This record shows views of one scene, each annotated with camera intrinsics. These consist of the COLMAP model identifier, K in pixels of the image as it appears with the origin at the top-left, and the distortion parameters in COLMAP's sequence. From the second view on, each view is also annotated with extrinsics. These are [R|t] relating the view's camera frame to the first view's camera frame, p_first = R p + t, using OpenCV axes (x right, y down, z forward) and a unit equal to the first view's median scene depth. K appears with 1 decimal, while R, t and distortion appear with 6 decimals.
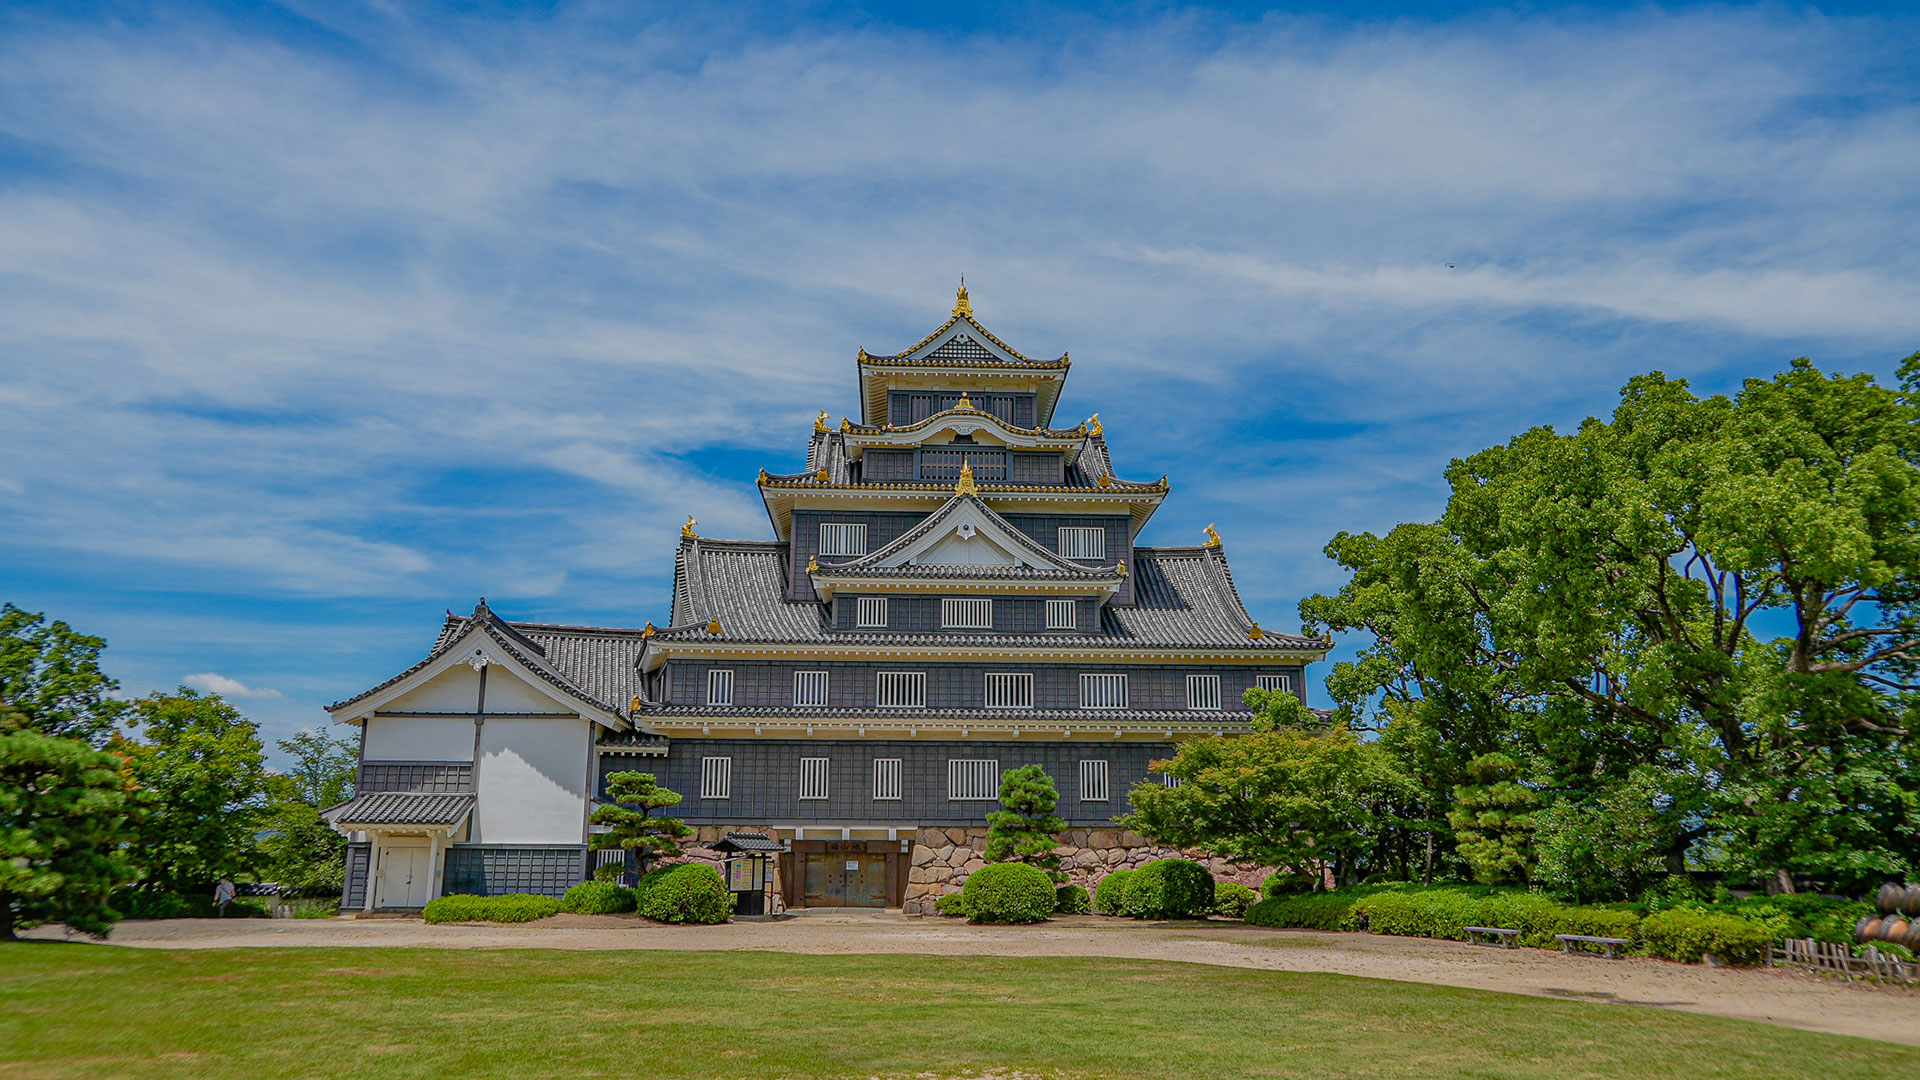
lens RADIAL K [[1302.5, 0, 963.4], [0, 1302.5, 576.6], [0, 0, 1]] dist [0.000700, 0.000535]
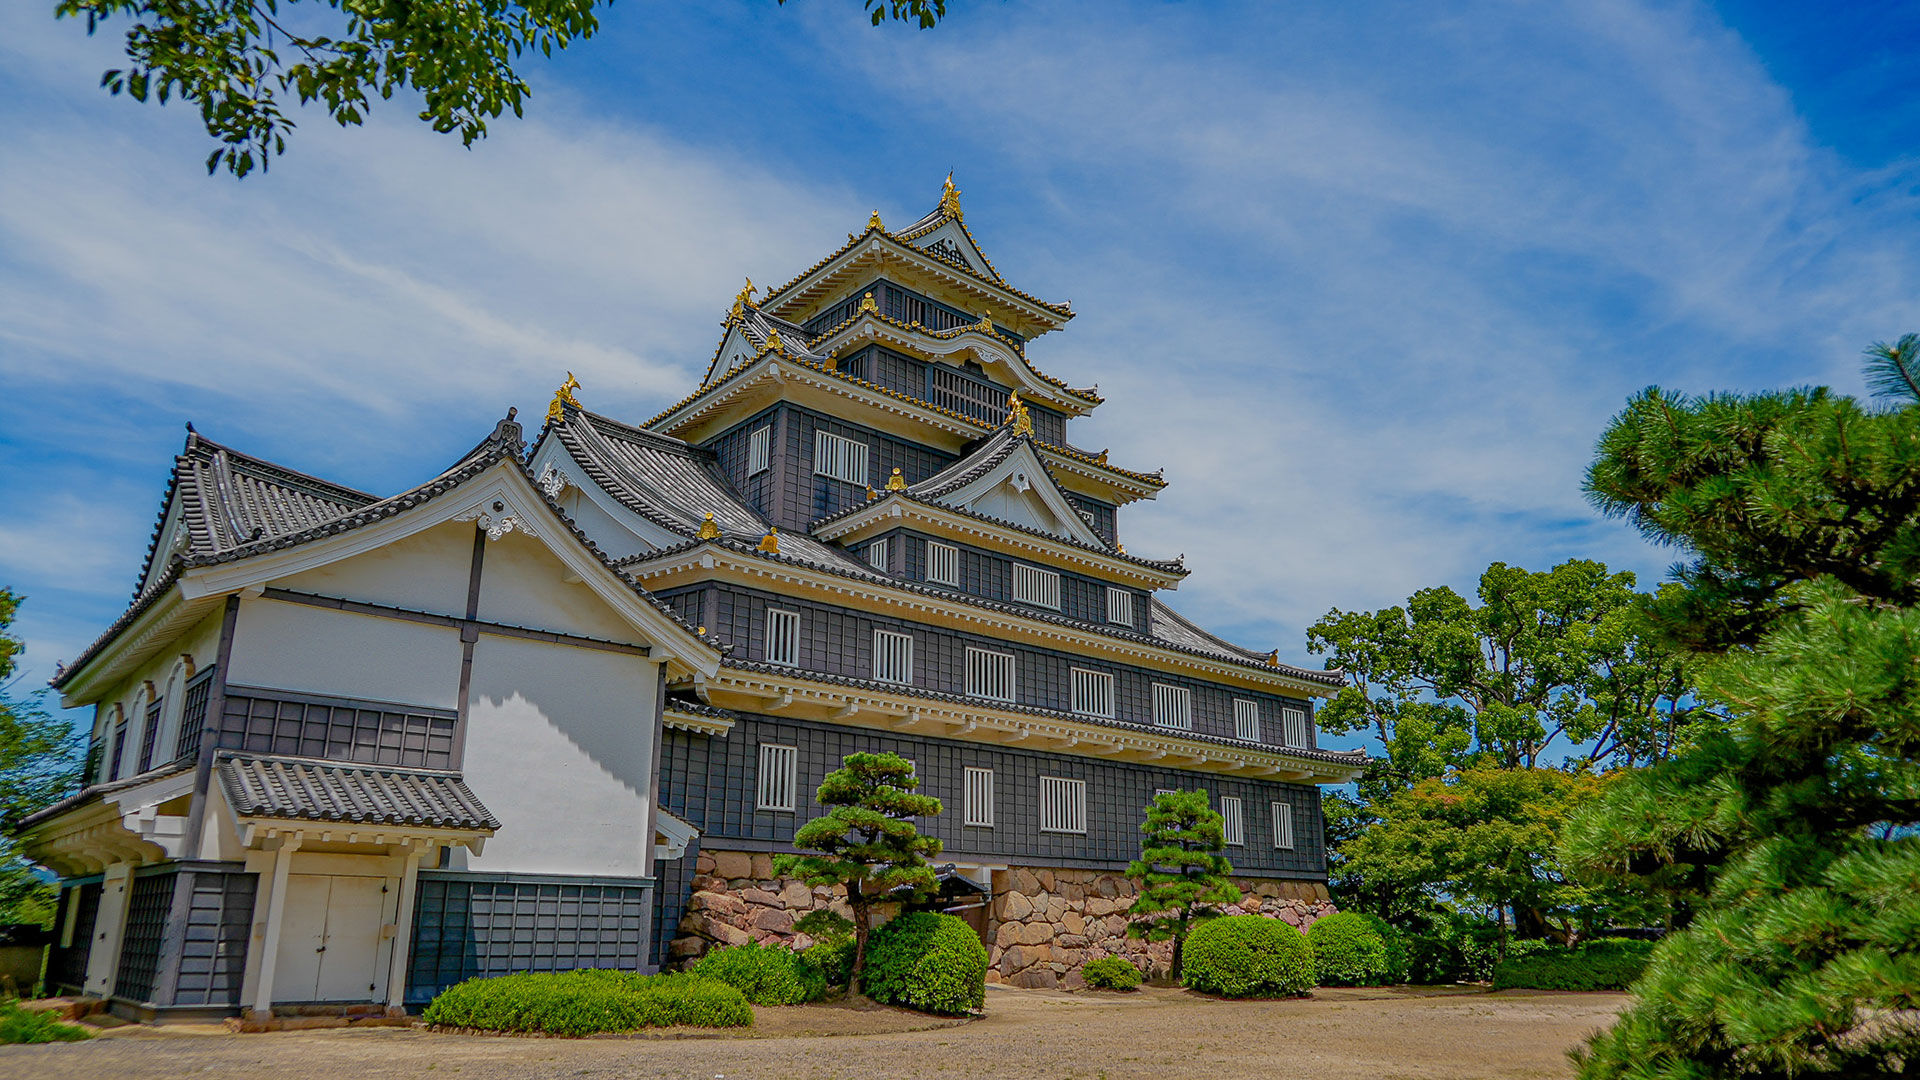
lens RADIAL K [[1276.6, 0, 960.4], [0, 1276.6, 565.8], [0, 0, 1]] dist [-0.005331, -0.001139]
pose [[0.784046, 0.170569, 0.596806, -0.502790], [-0.134111, 0.985342, -0.105427, 0.105708], [-0.606041, 0.002622, 0.795429, 0.450610]]
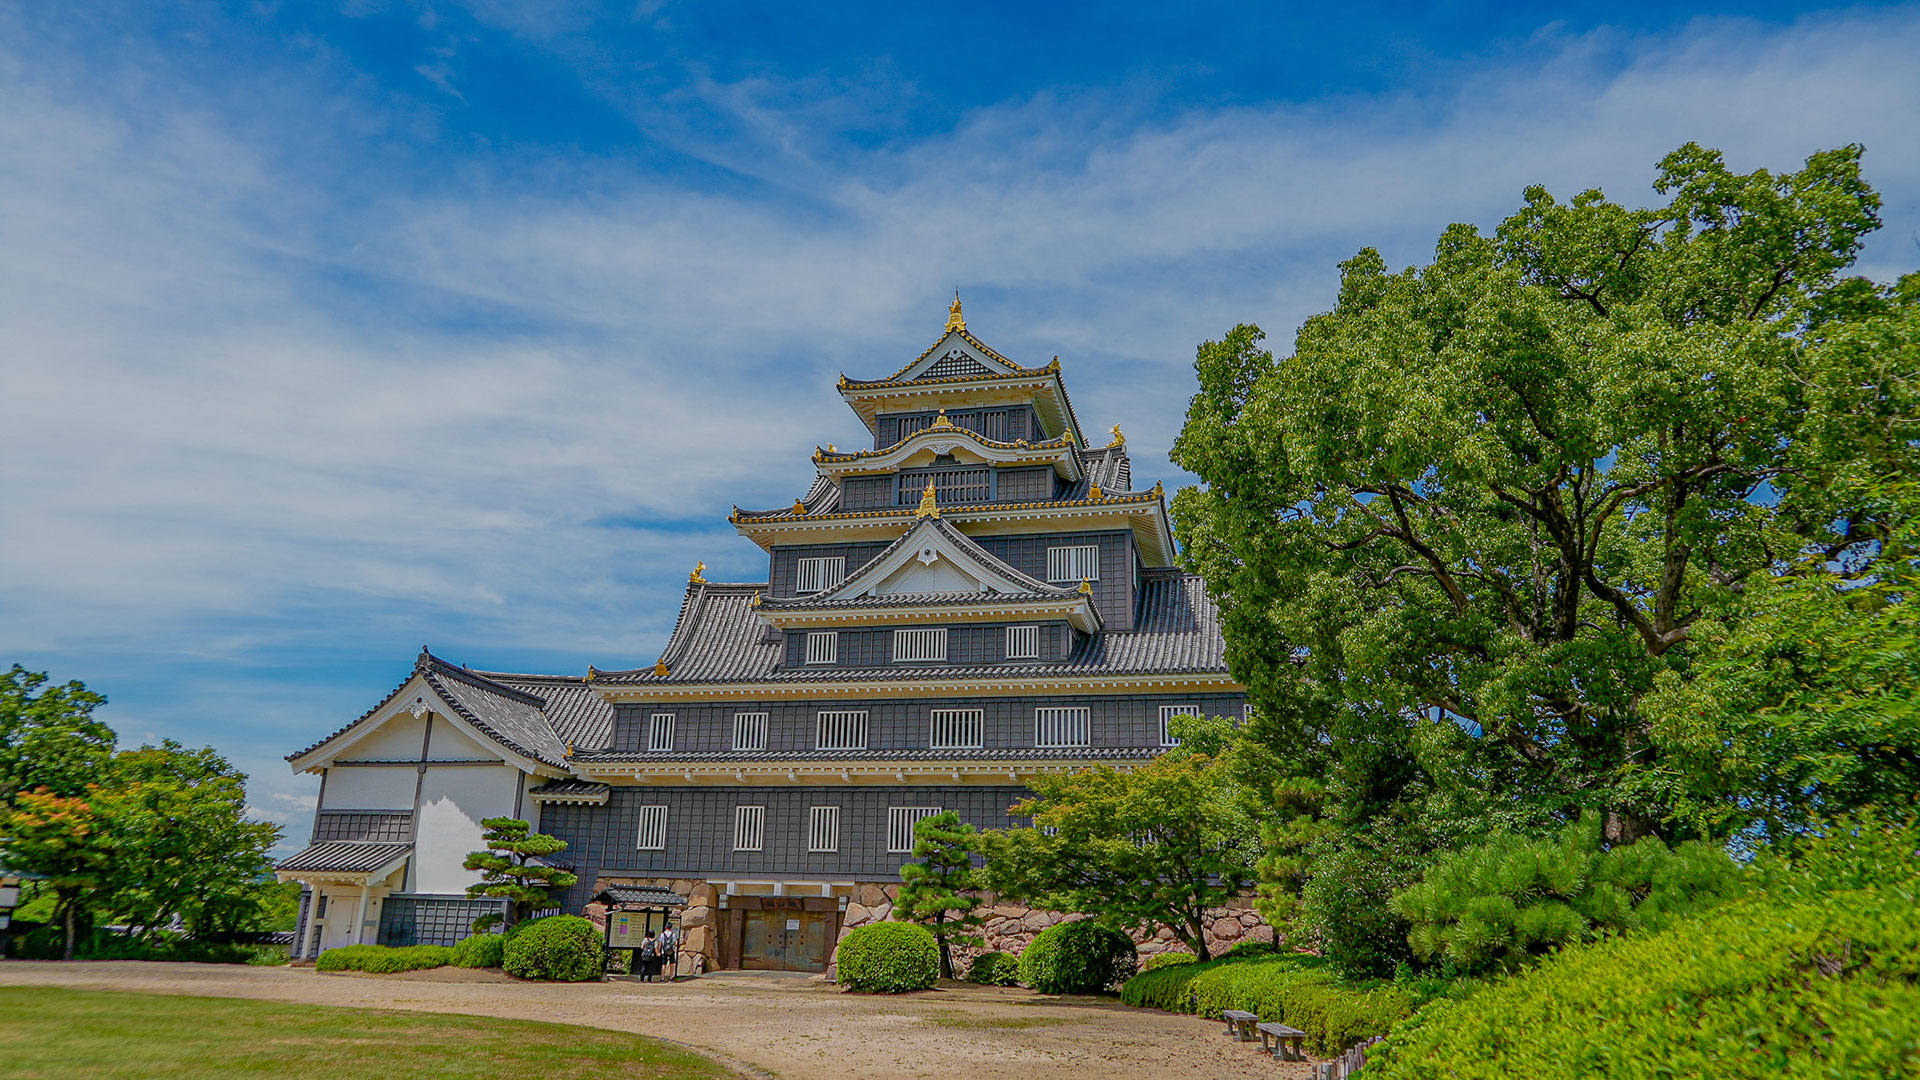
lens RADIAL K [[1301.6, 0, 960.0], [0, 1301.6, 540.0], [0, 0, 1]] dist [-0.006529, -0.000491]
pose [[0.960146, -0.062224, -0.272485, 0.294023], [0.039477, 0.995322, -0.088184, 0.038053], [0.276697, 0.073912, 0.958110, 0.137638]]
